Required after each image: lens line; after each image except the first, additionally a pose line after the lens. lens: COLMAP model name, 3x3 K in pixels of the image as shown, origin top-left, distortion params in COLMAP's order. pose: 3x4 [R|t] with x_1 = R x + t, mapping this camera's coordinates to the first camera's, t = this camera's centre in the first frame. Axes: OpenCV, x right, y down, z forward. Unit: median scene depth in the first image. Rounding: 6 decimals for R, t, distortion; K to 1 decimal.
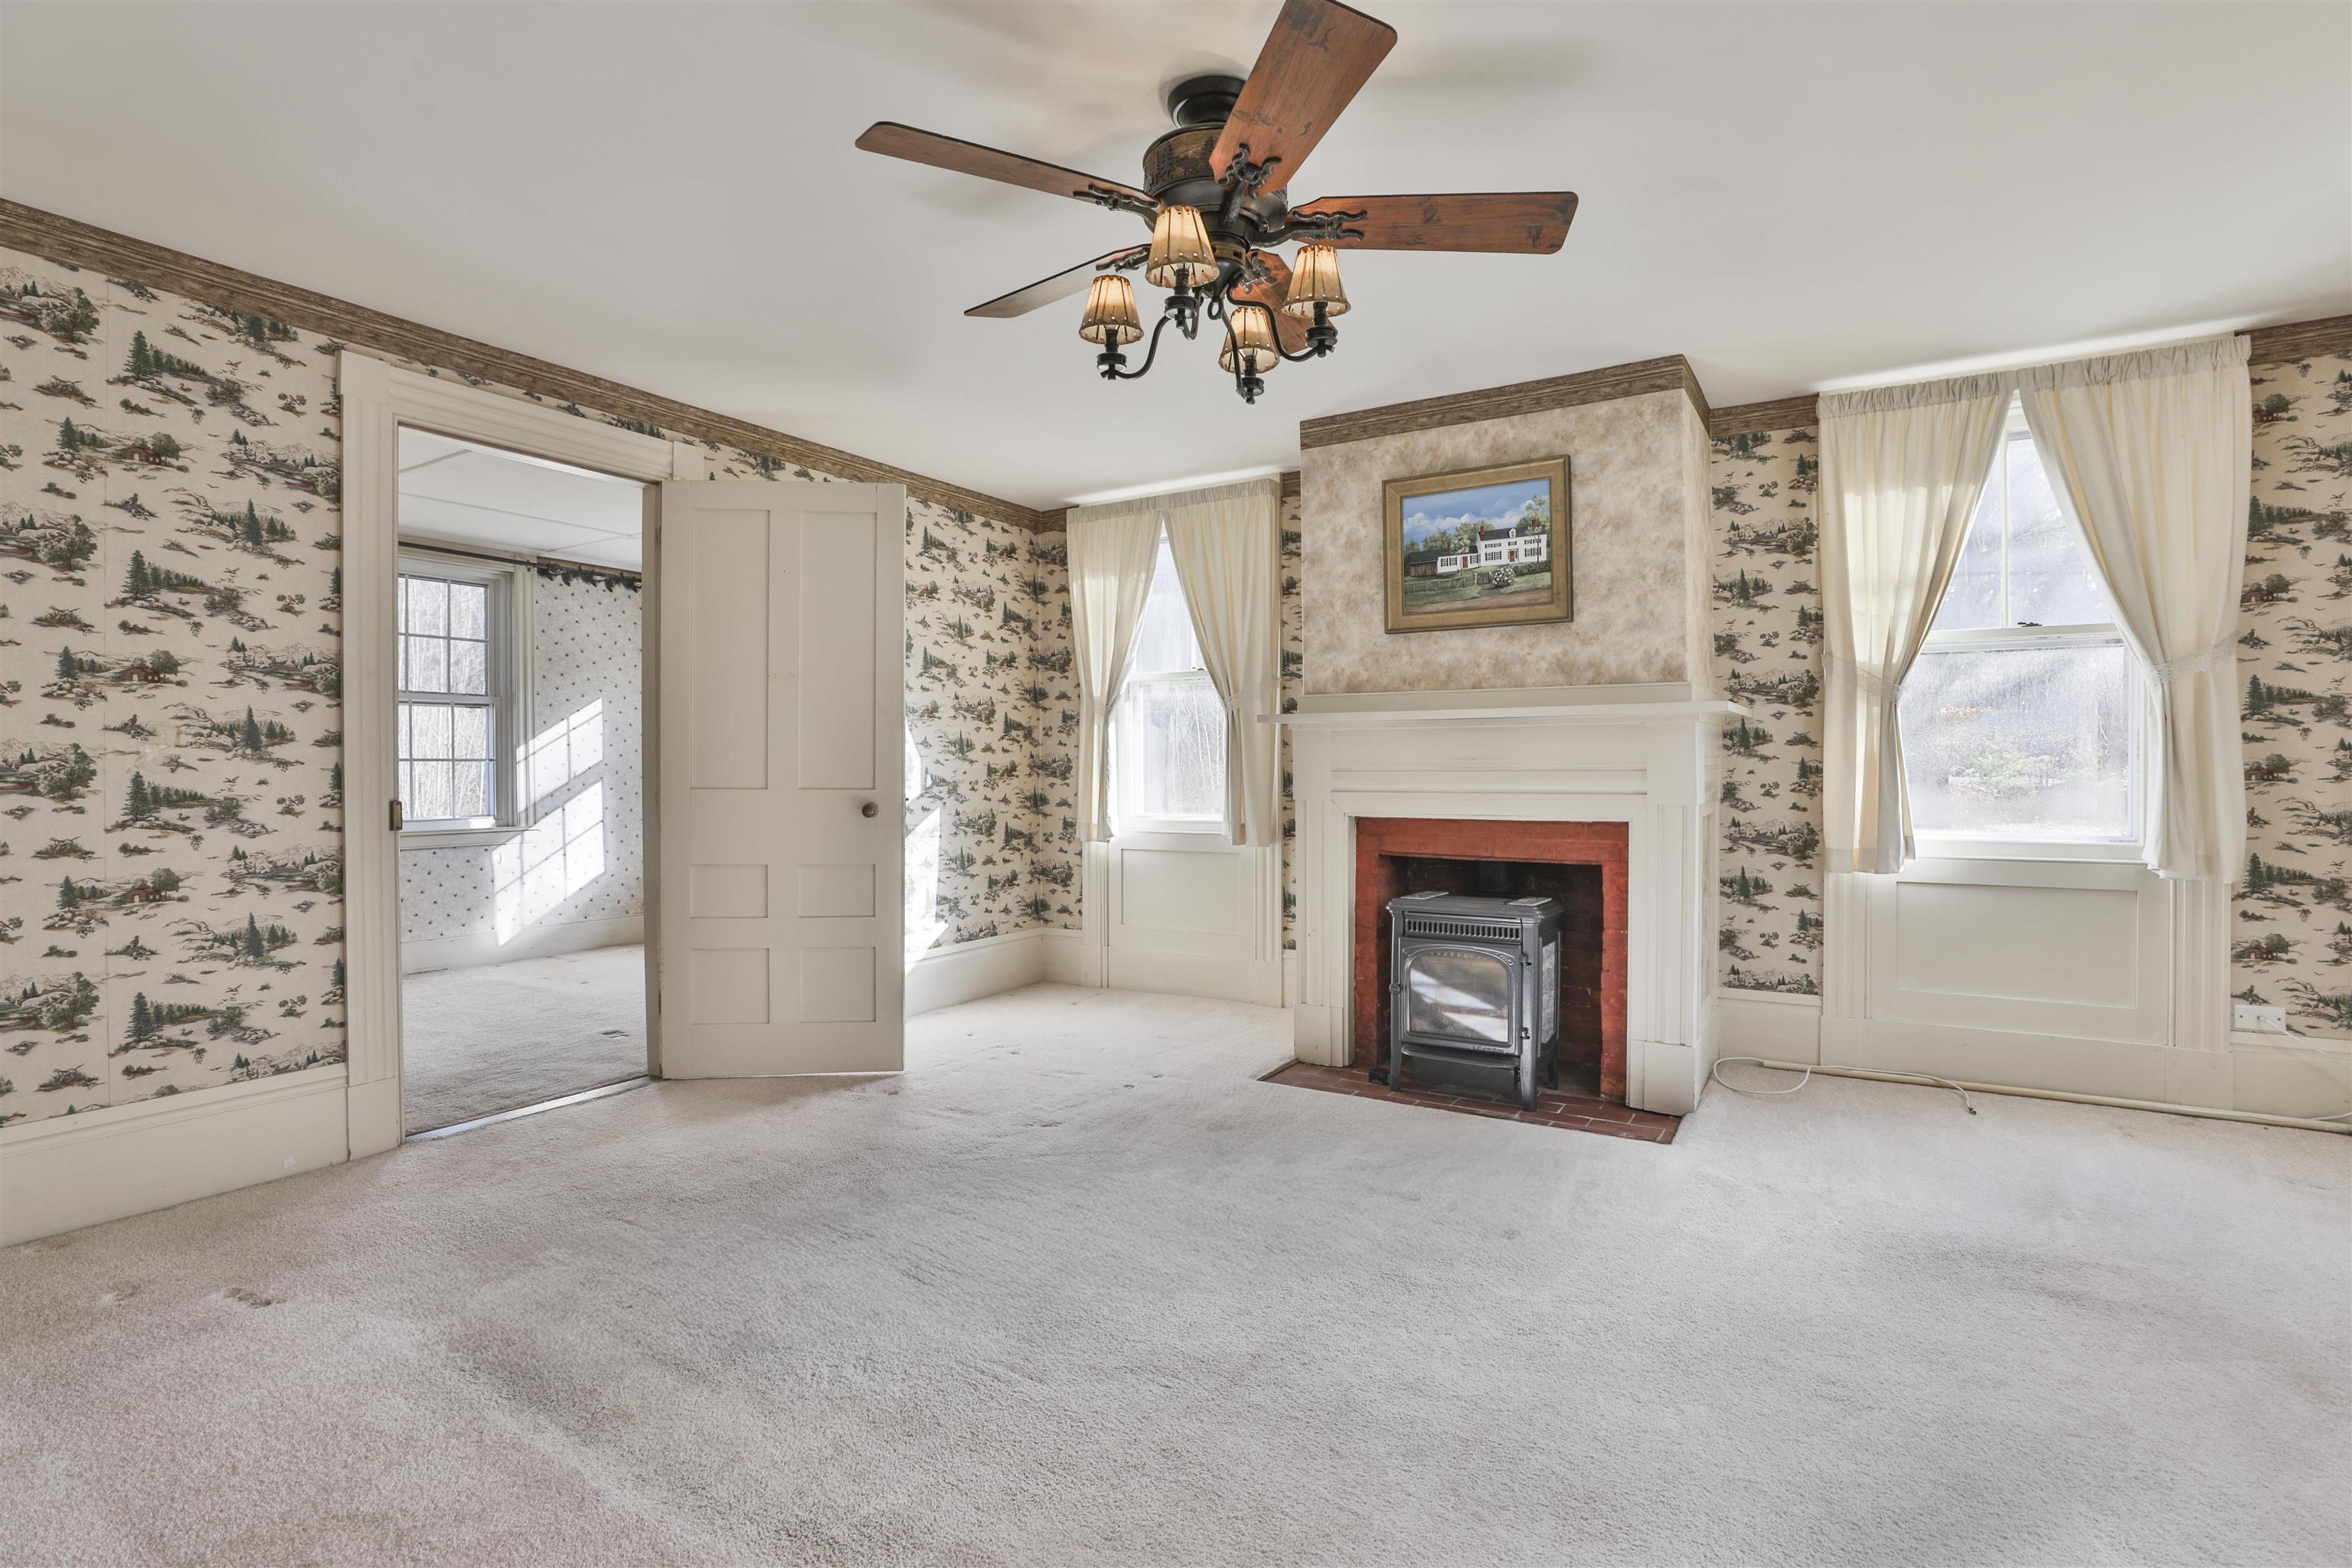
lens RADIAL K [[1143.9, 0, 1176.0], [0, 1143.9, 784.0], [0, 0, 1]] dist [-0.005351, -0.000465]
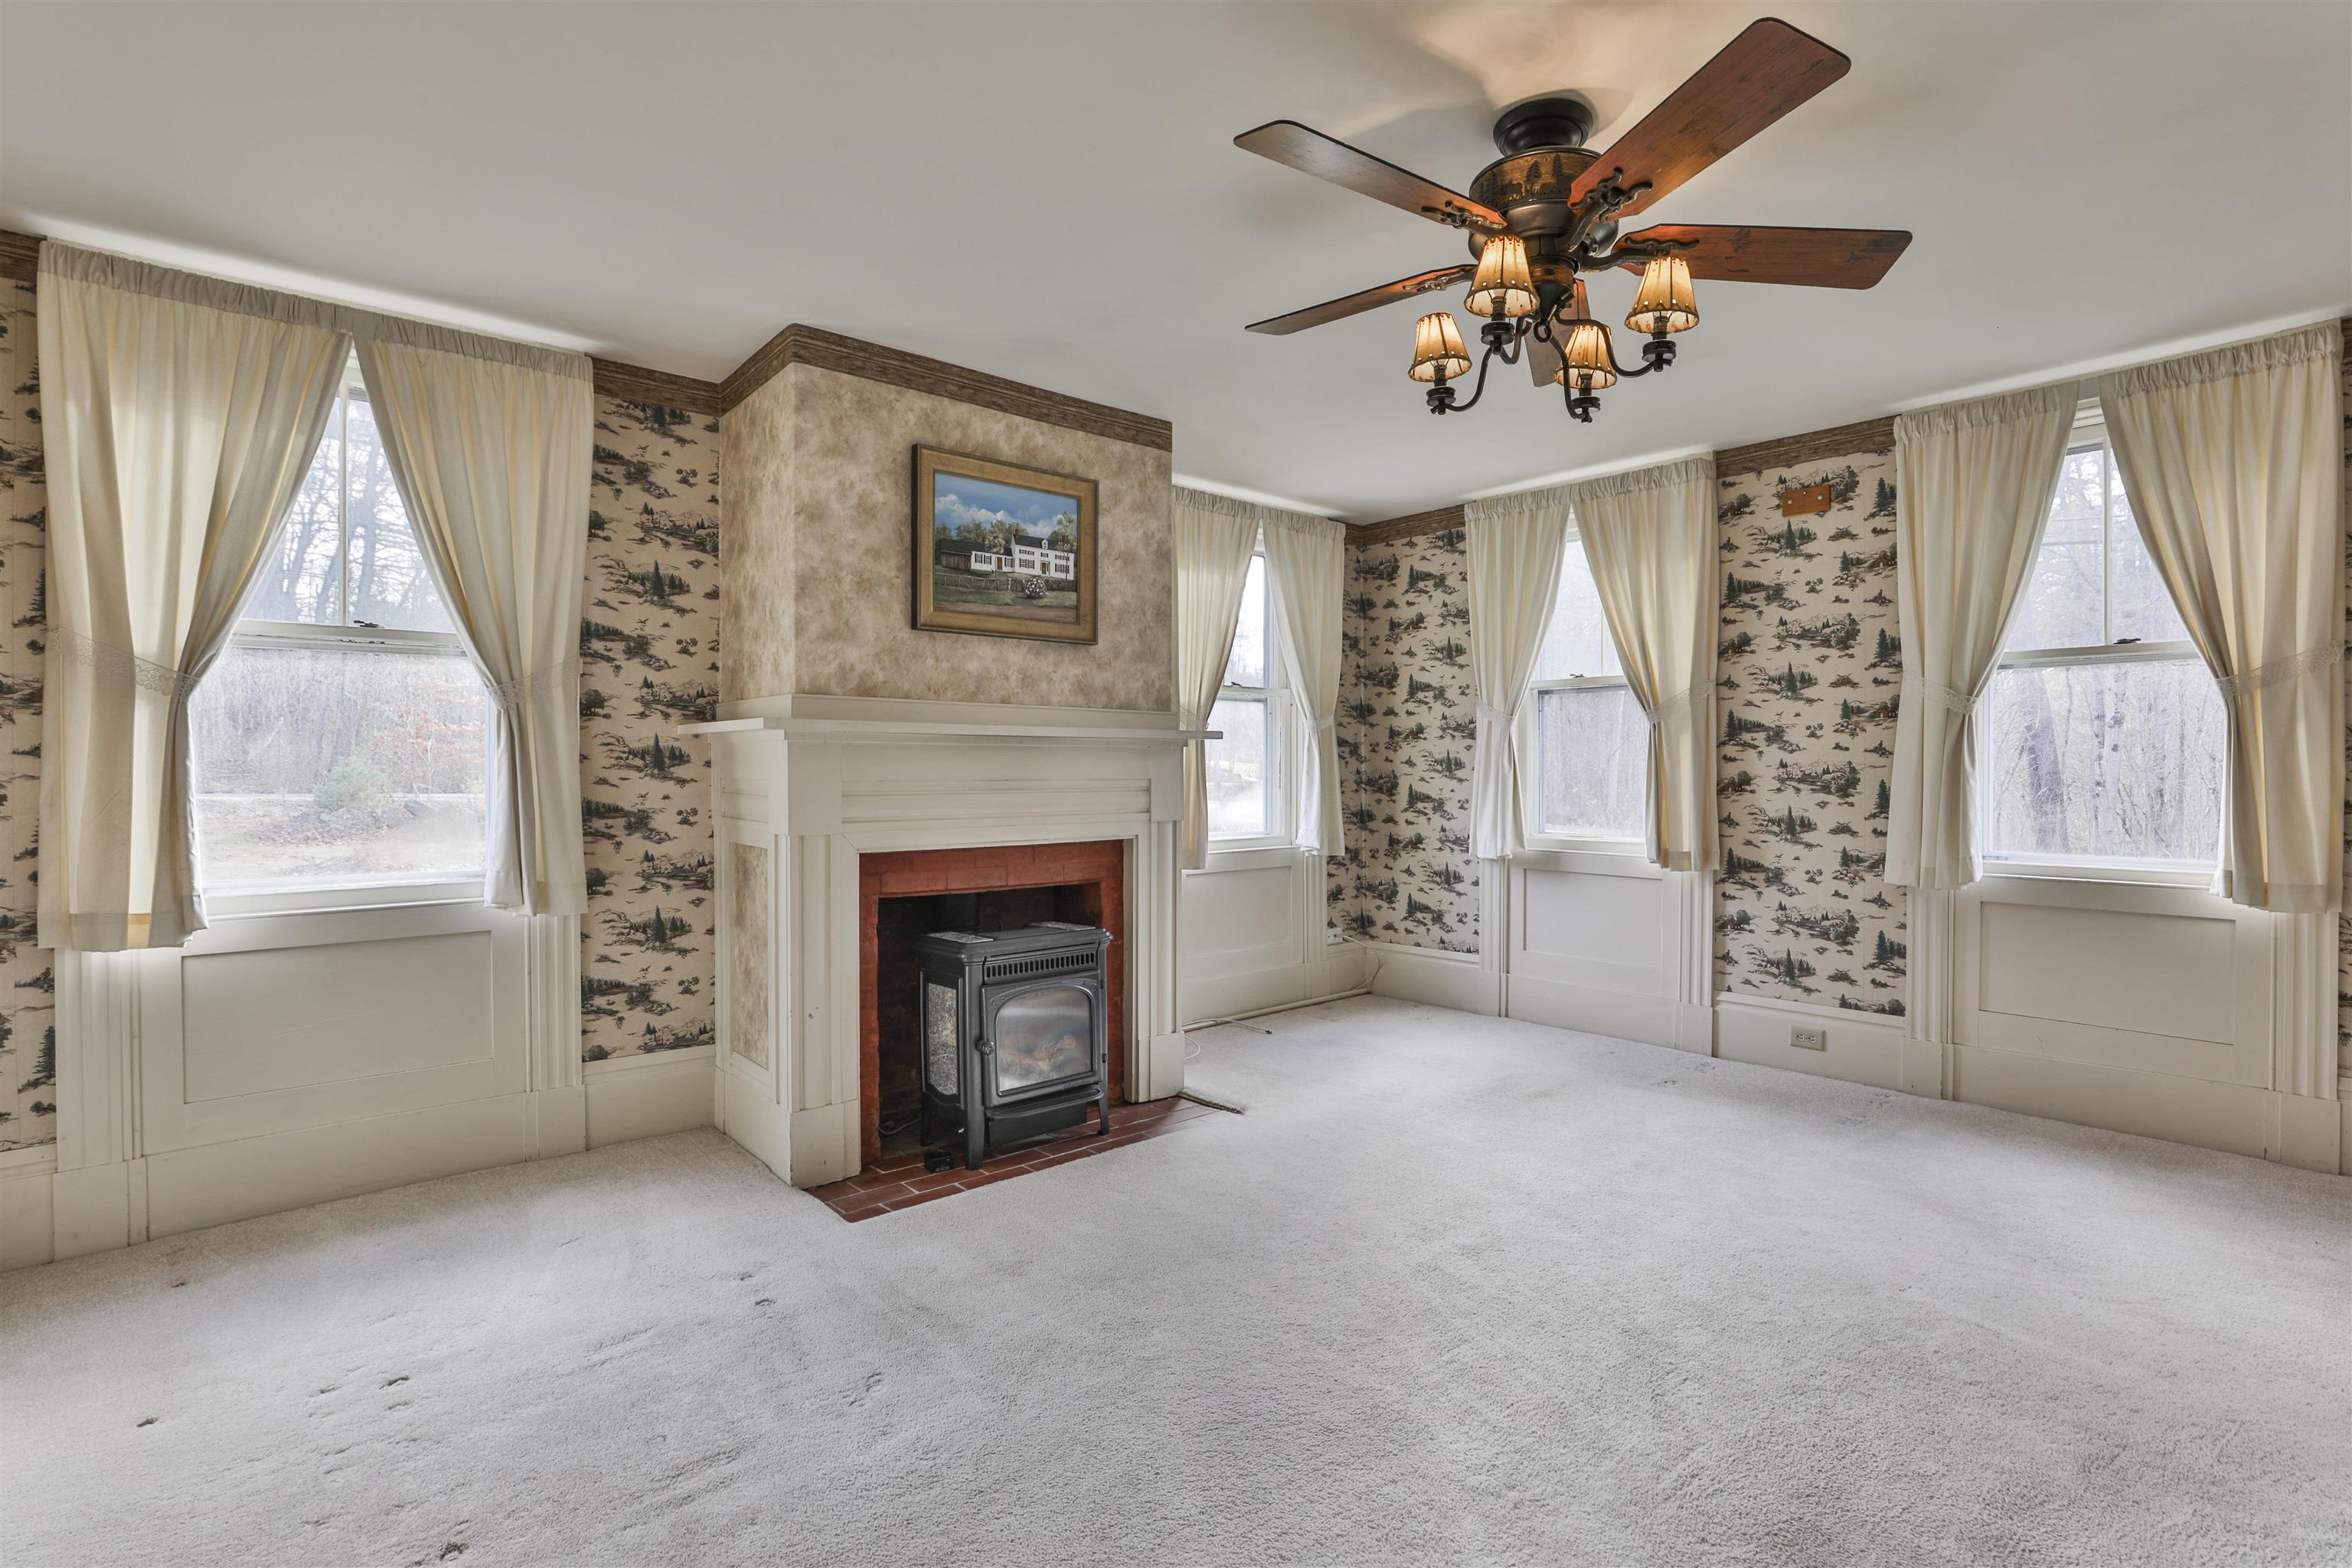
lens RADIAL K [[1143.9, 0, 1176.0], [0, 1143.9, 784.0], [0, 0, 1]] dist [-0.005351, -0.000465]
pose [[0.294219, -0.008177, 0.955703, -0.581734], [0.013057, 0.999904, 0.004535, -0.021365], [-0.955649, 0.011144, 0.294298, 0.606975]]
